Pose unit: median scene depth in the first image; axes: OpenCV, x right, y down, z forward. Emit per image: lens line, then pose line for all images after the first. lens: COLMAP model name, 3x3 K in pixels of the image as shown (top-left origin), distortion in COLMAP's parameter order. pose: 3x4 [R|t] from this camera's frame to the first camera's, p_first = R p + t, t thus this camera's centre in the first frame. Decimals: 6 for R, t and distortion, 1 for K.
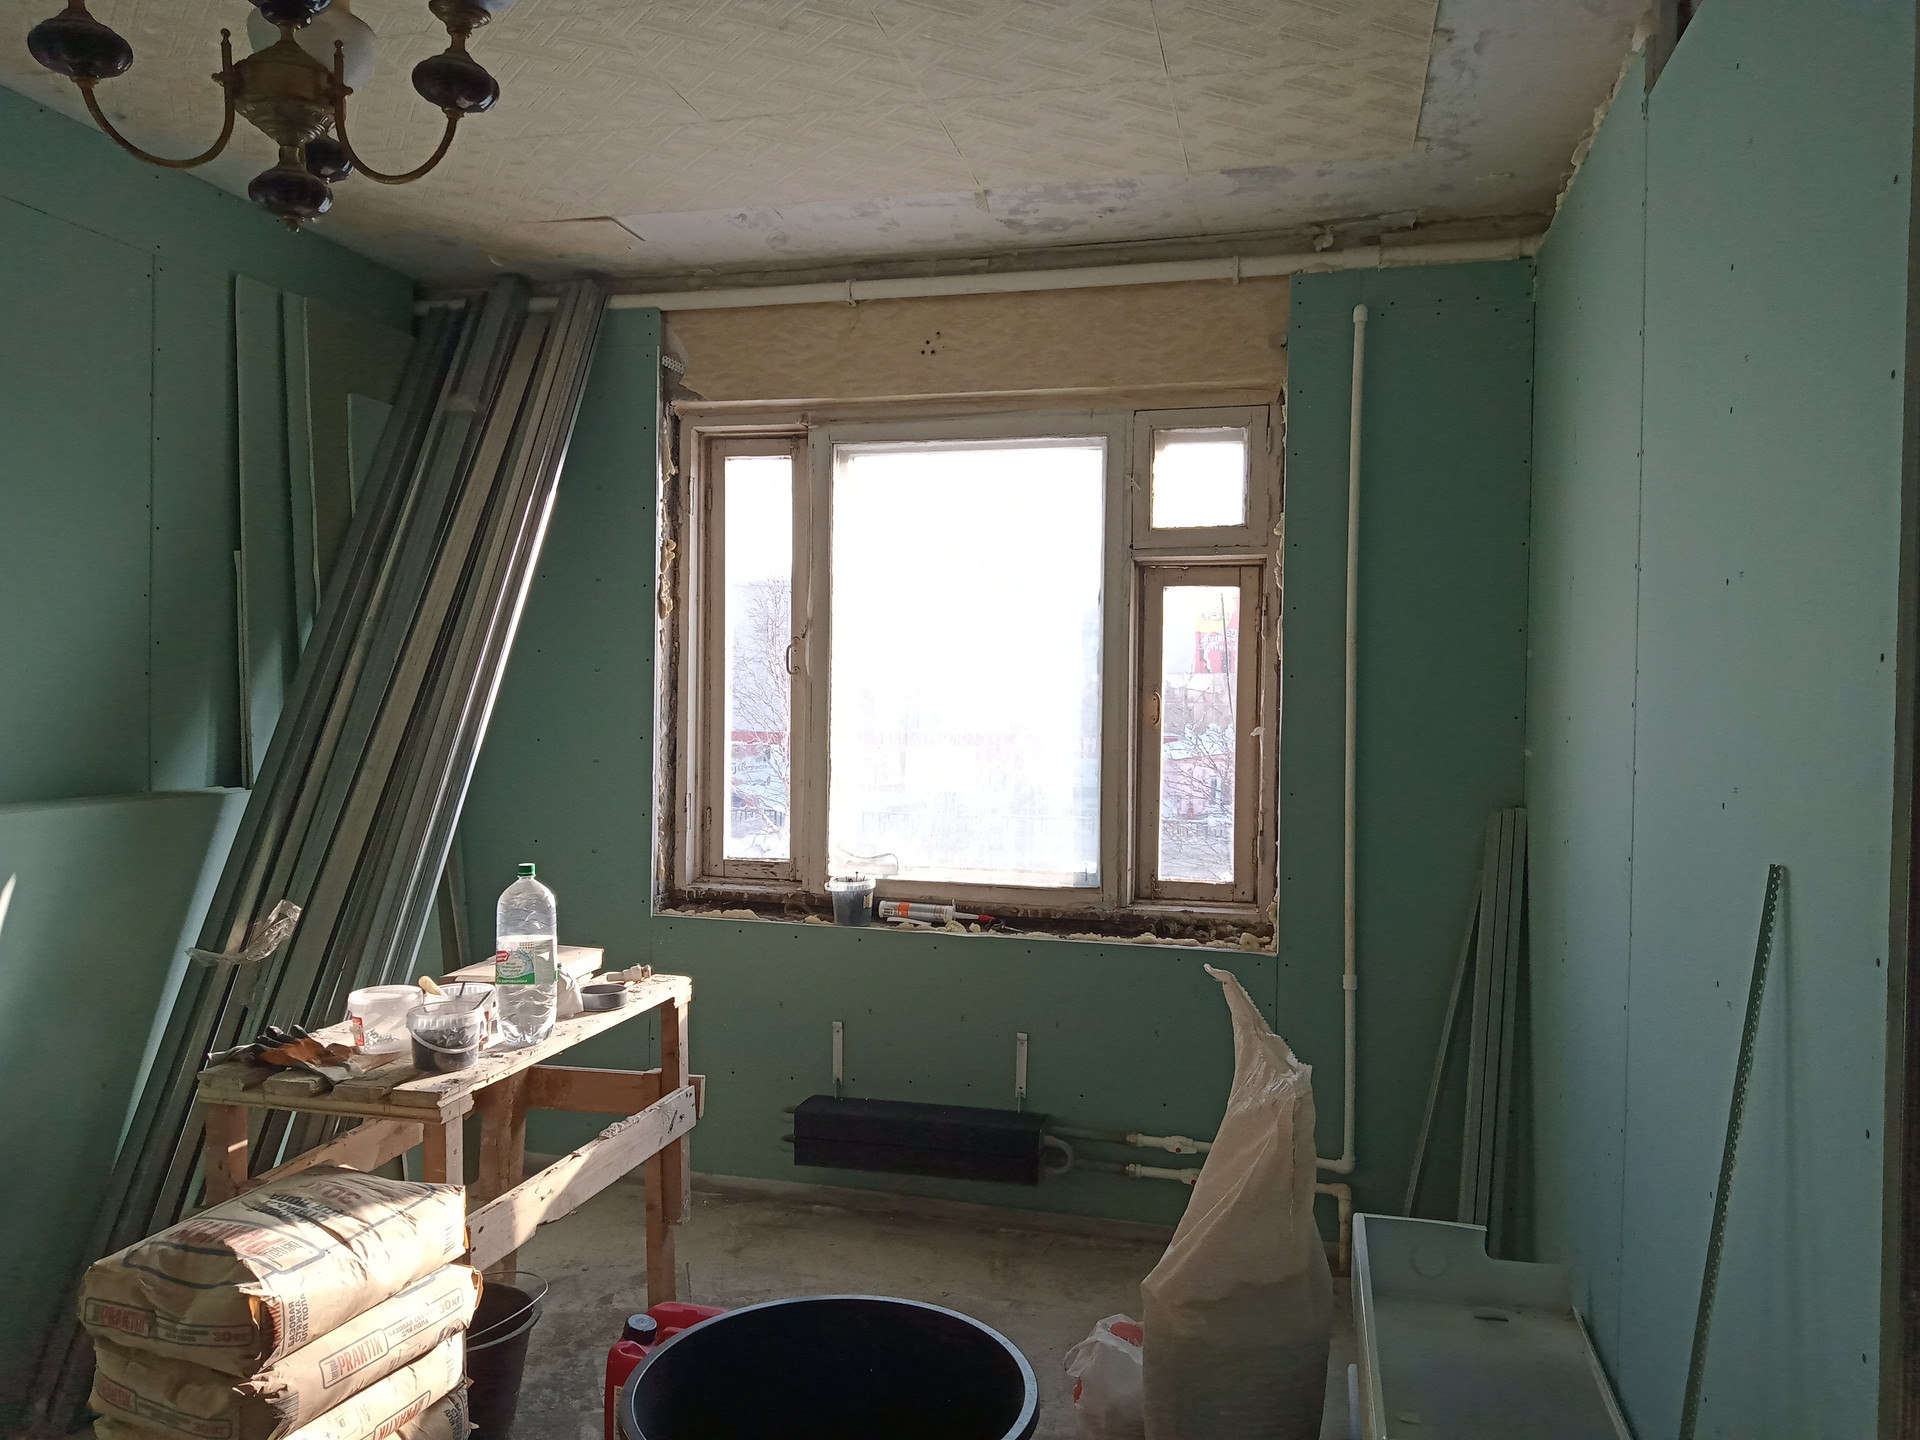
lens RADIAL K [[1429.4, 0, 987.7], [0, 1429.4, 720.7], [0, 0, 1]] dist [0.081649, -0.149320]
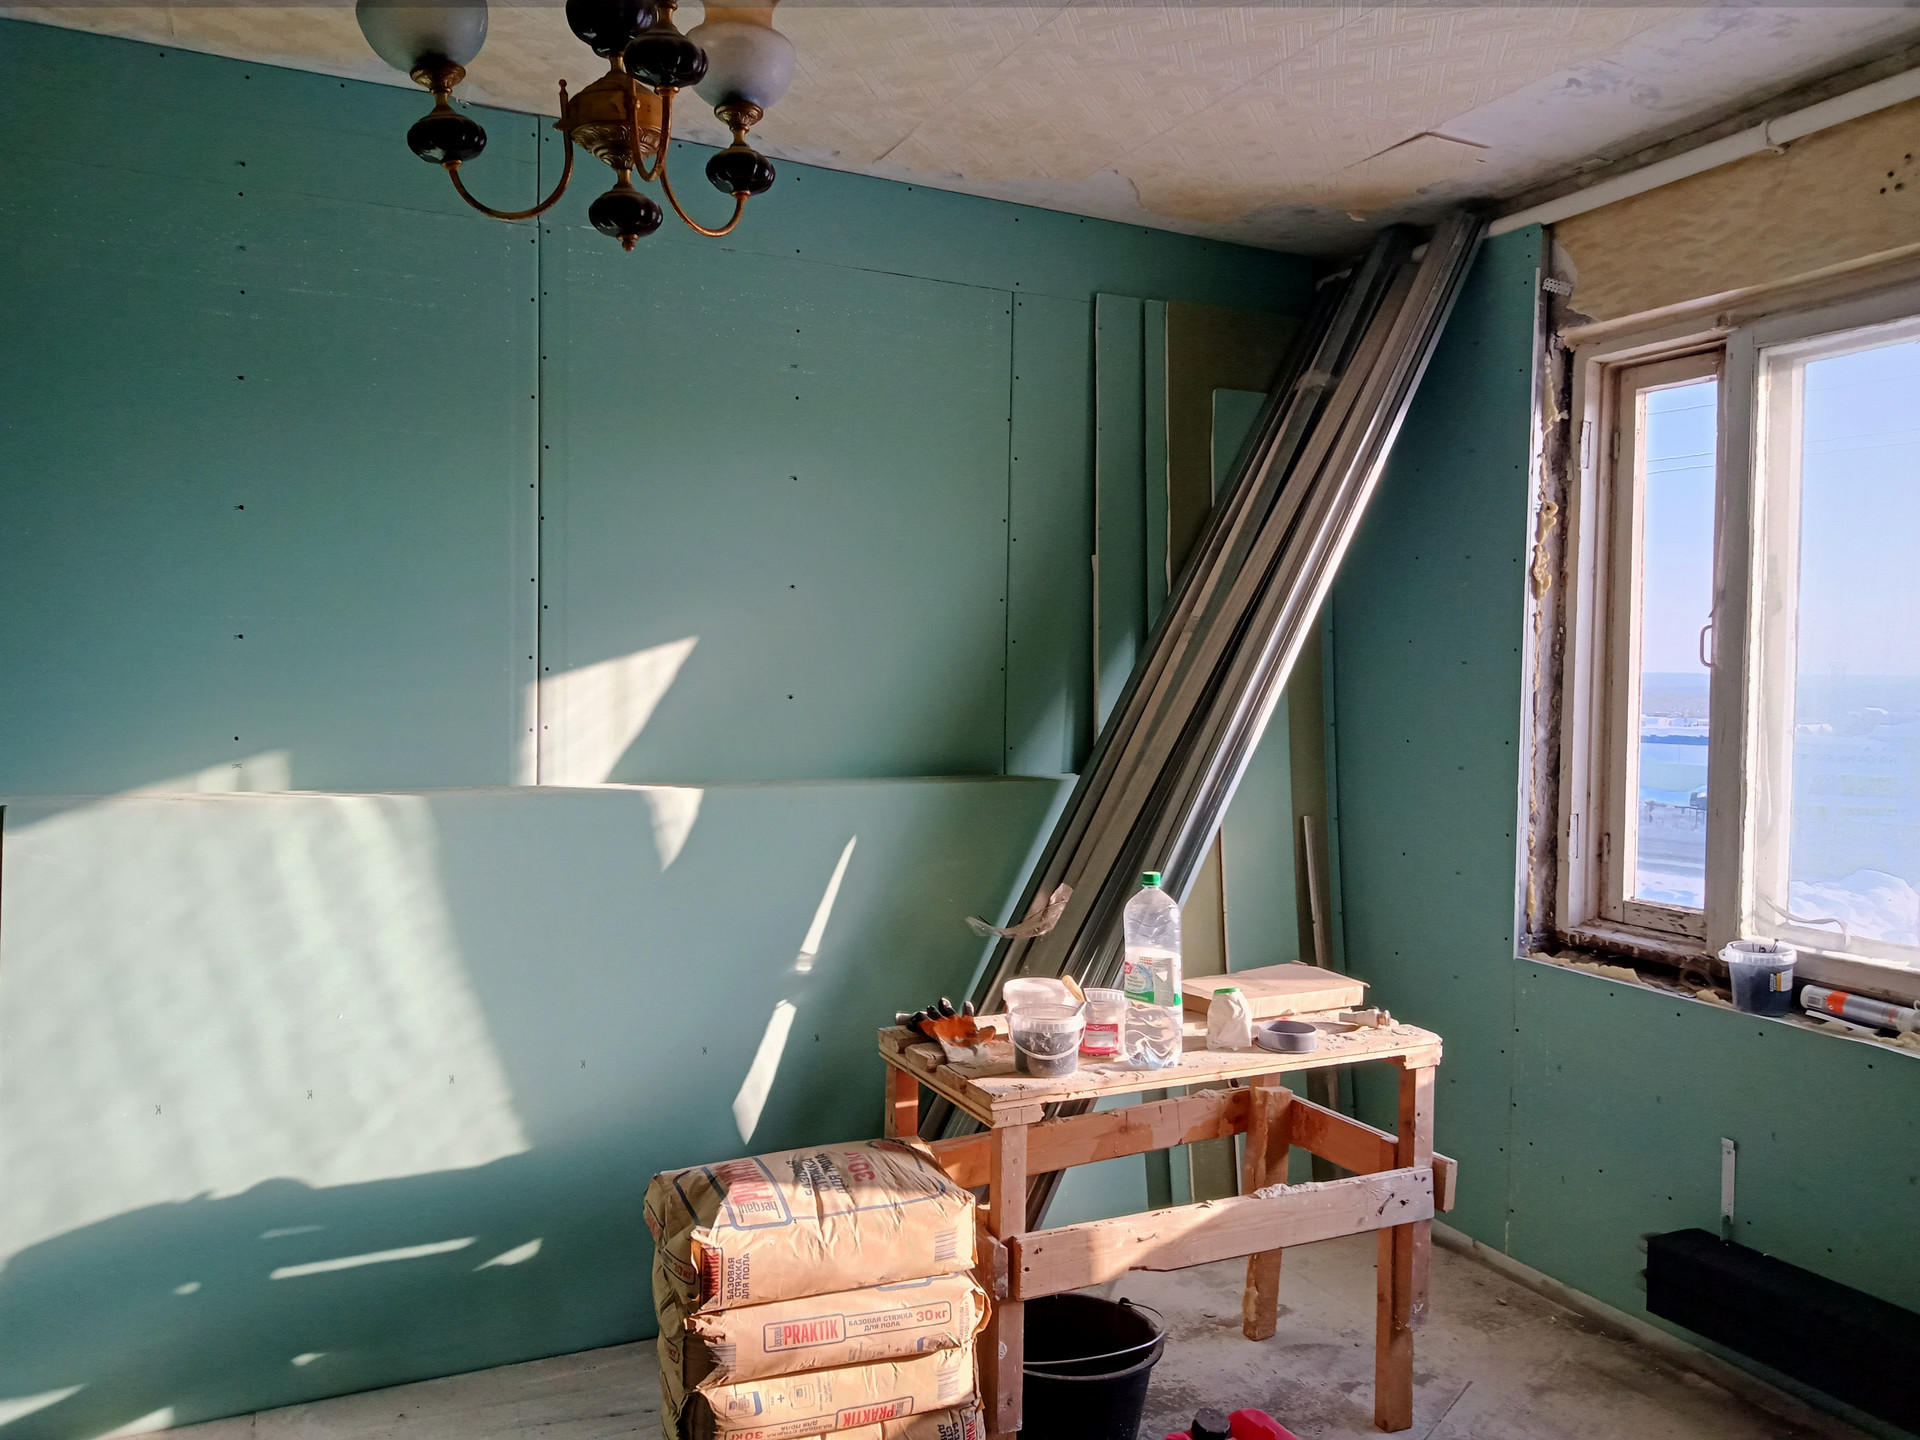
lens RADIAL K [[1429.4, 0, 987.7], [0, 1429.4, 720.7], [0, 0, 1]] dist [0.081649, -0.149320]
pose [[0.621257, 0.021059, -0.783324, 0.232552], [-0.020954, 0.999728, 0.010259, -0.003251], [0.783327, 0.010040, 0.621529, 0.245215]]
